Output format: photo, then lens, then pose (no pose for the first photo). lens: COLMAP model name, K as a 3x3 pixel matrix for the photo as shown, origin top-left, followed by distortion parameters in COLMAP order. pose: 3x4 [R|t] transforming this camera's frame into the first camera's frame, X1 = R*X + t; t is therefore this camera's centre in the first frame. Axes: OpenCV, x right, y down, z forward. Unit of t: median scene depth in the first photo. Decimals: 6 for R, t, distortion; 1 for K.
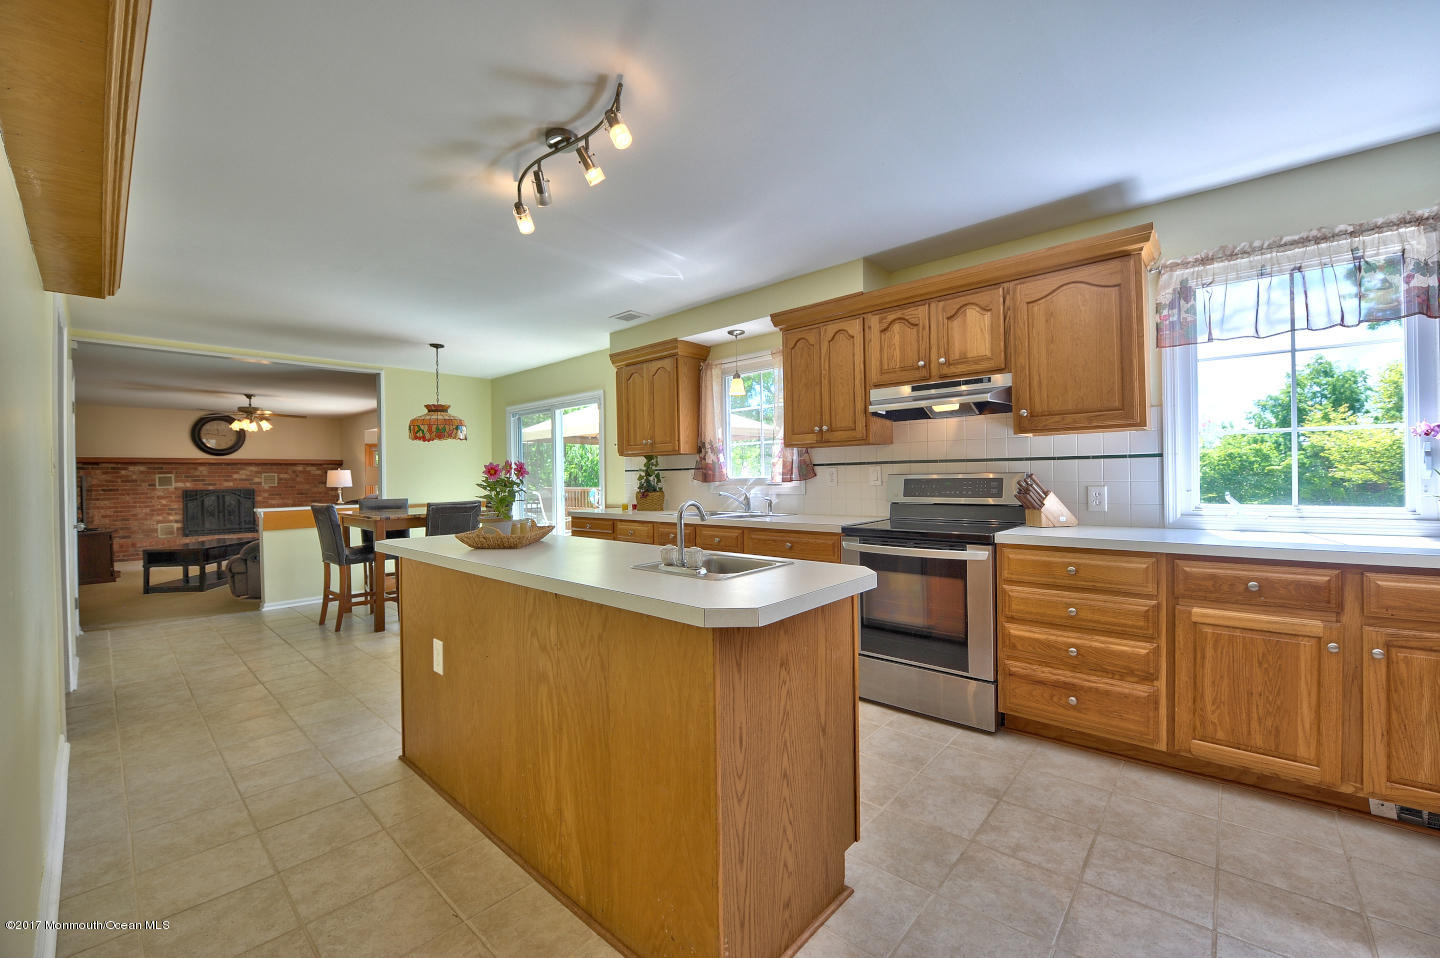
lens RADIAL K [[572.7, 0, 723.7], [0, 572.7, 476.9], [0, 0, 1]] dist [-0.017620, -0.001889]
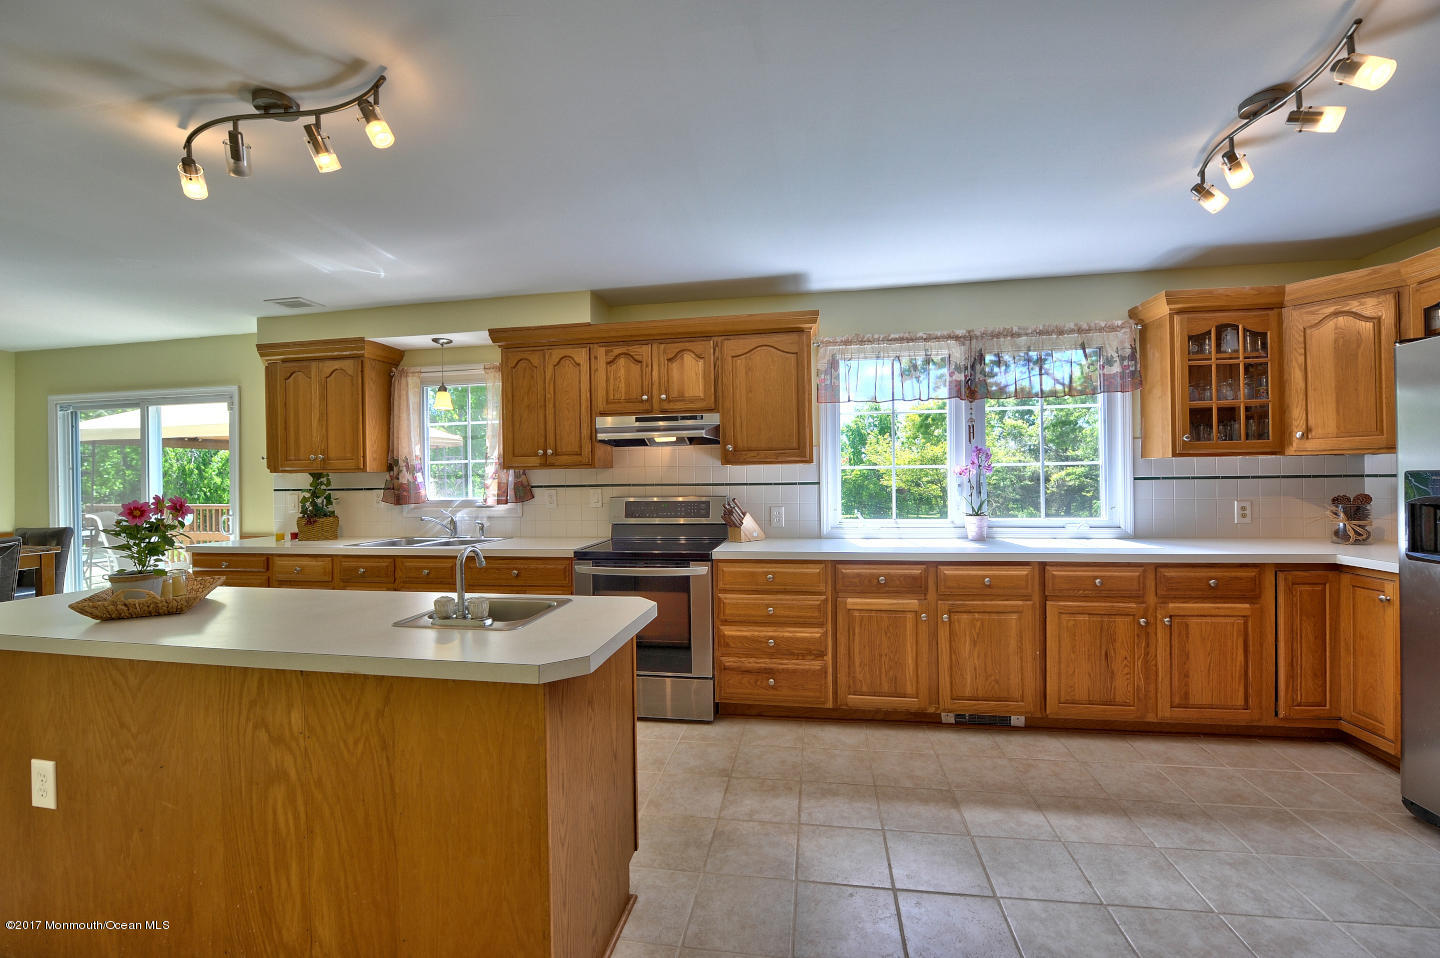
lens RADIAL K [[572.7, 0, 723.8], [0, 572.7, 476.7], [0, 0, 1]] dist [-0.017620, -0.001889]
pose [[0.844077, 0.004279, 0.536205, -0.118809], [0.001351, 0.999948, -0.010107, -0.036277], [-0.536220, 0.009255, 0.844028, -0.009911]]
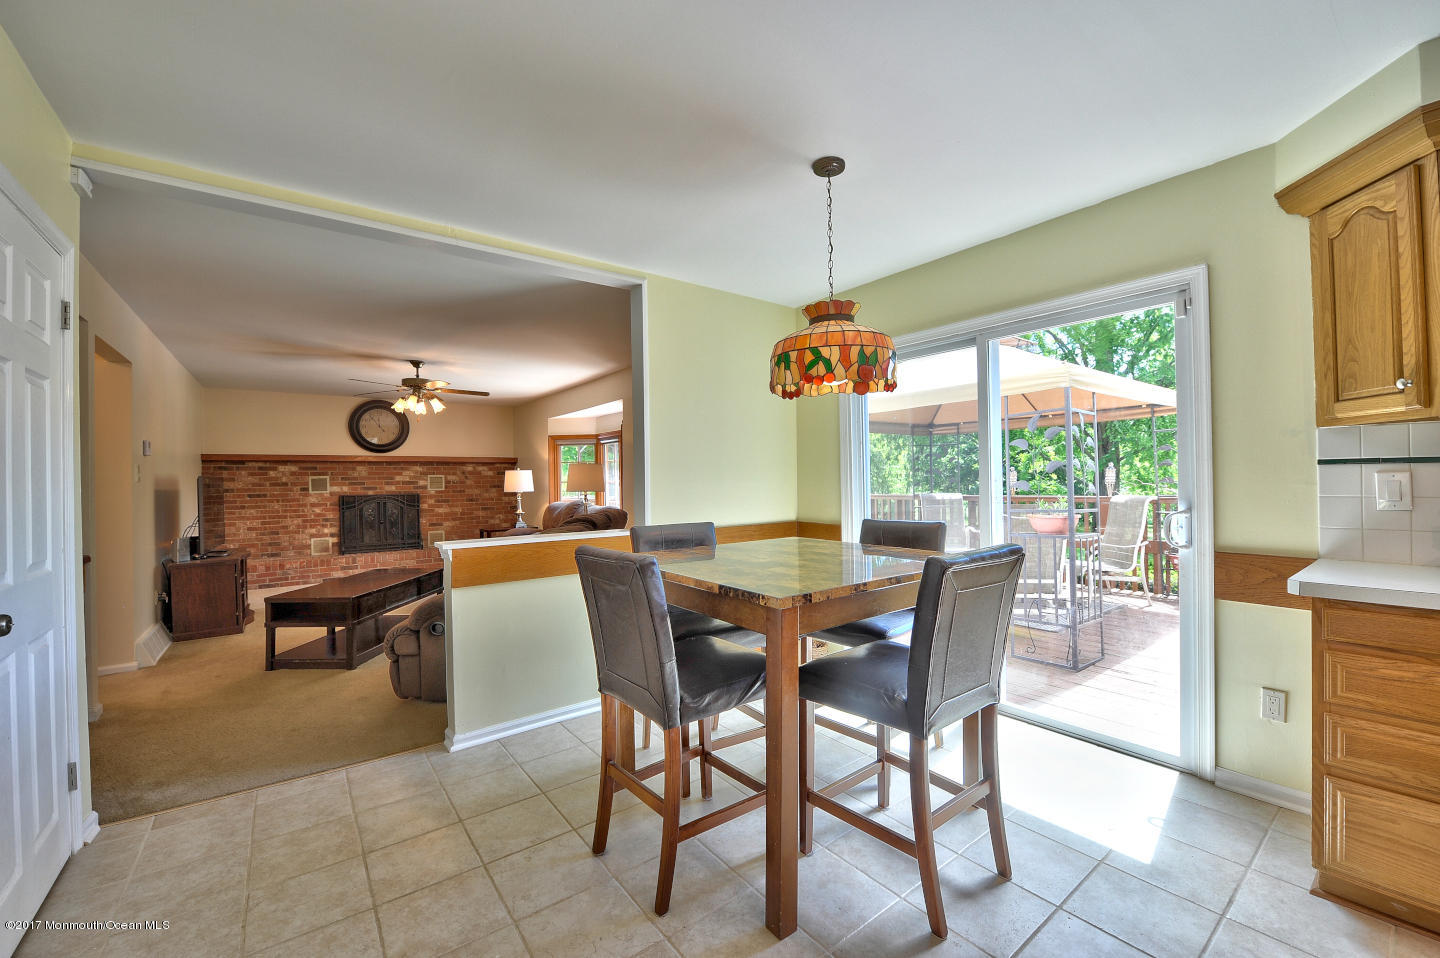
lens RADIAL K [[572.7, 0, 726.0], [0, 572.7, 477.8], [0, 0, 1]] dist [-0.017620, -0.001889]
pose [[0.982314, -0.000891, -0.187238, -0.875073], [0.000415, 0.999997, -0.002577, 0.001486], [0.187239, 0.002454, 0.982311, 1.001967]]
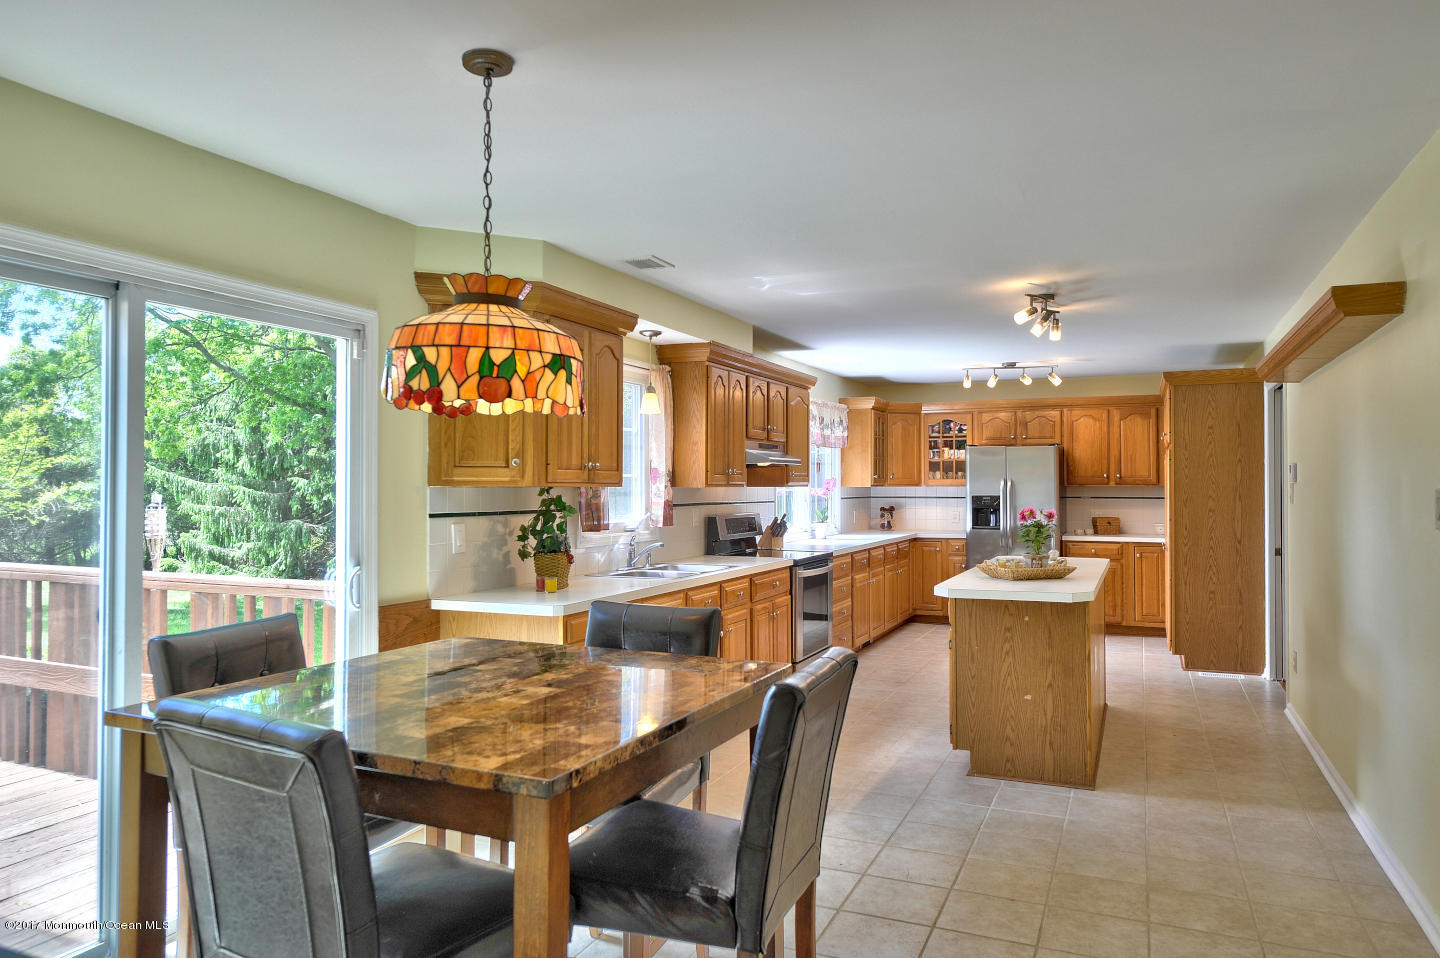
lens RADIAL K [[945.5, 0, 717.0], [0, 945.5, 478.1], [0, 0, 1]] dist [-0.002161, 0.001334]
pose [[-0.302874, 0.025147, 0.952699, -1.679064], [0.006418, 0.999683, -0.024347, -0.036467], [-0.953009, -0.001259, -0.302939, 1.804159]]
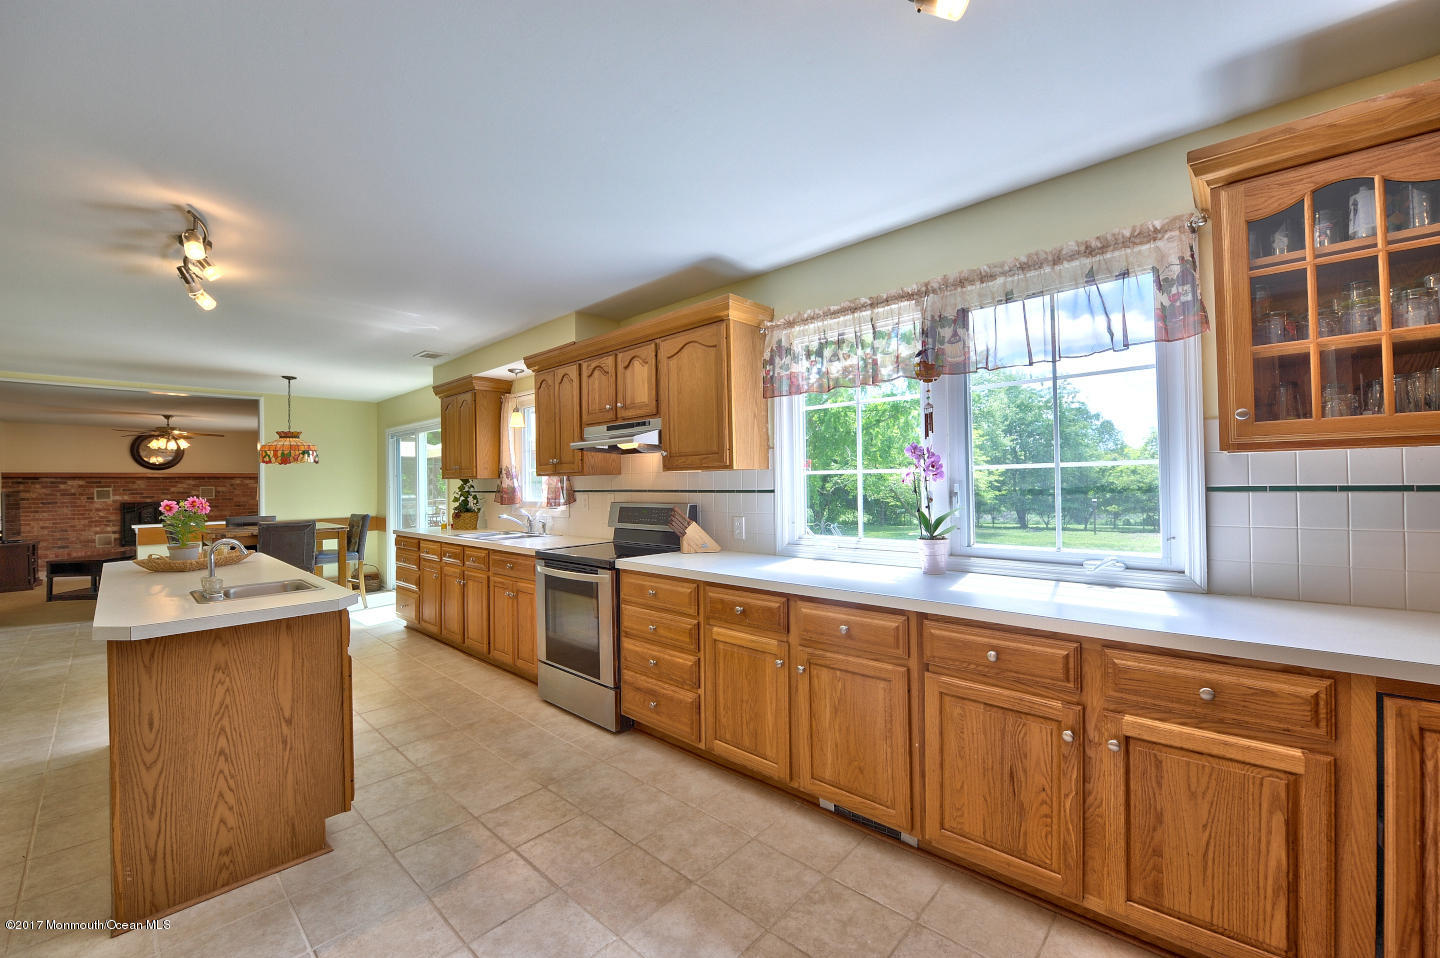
lens RADIAL K [[572.7, 0, 724.5], [0, 572.7, 477.5], [0, 0, 1]] dist [-0.017620, -0.001889]
pose [[0.999933, 0.001049, -0.011567, 0.608917], [-0.001162, 0.999952, -0.009725, -0.048878], [0.011556, 0.009737, 0.999886, -0.138141]]
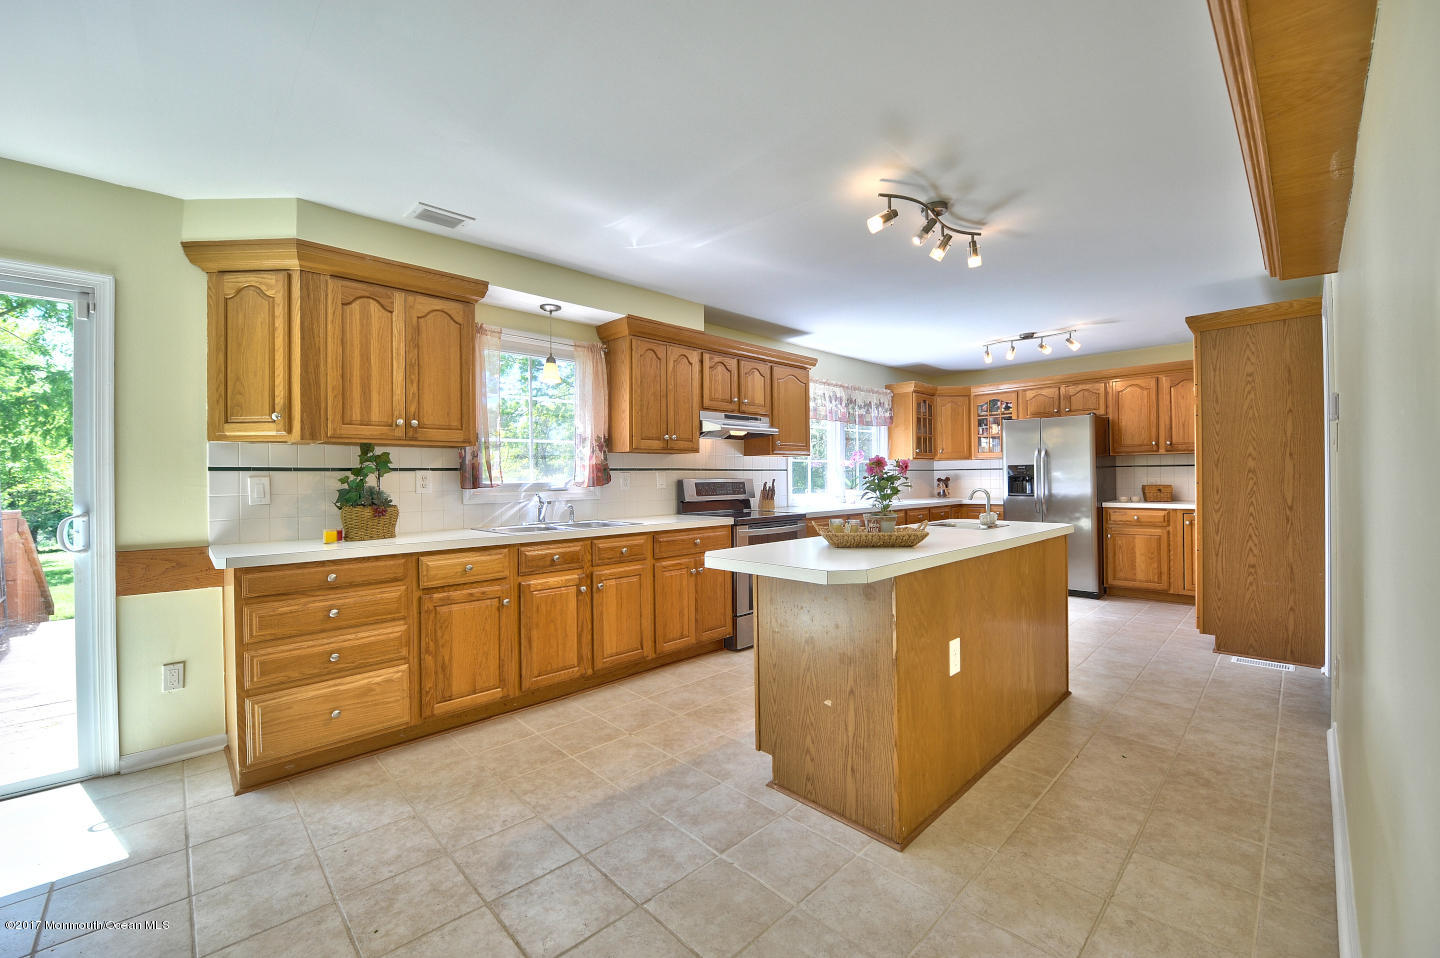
lens RADIAL K [[572.7, 0, 721.0], [0, 572.7, 478.3], [0, 0, 1]] dist [-0.017620, -0.001889]
pose [[0.072632, 0.016208, 0.997227, -1.092617], [0.011350, 0.999790, -0.017076, 0.018528], [-0.997294, 0.012559, 0.072433, 0.962803]]
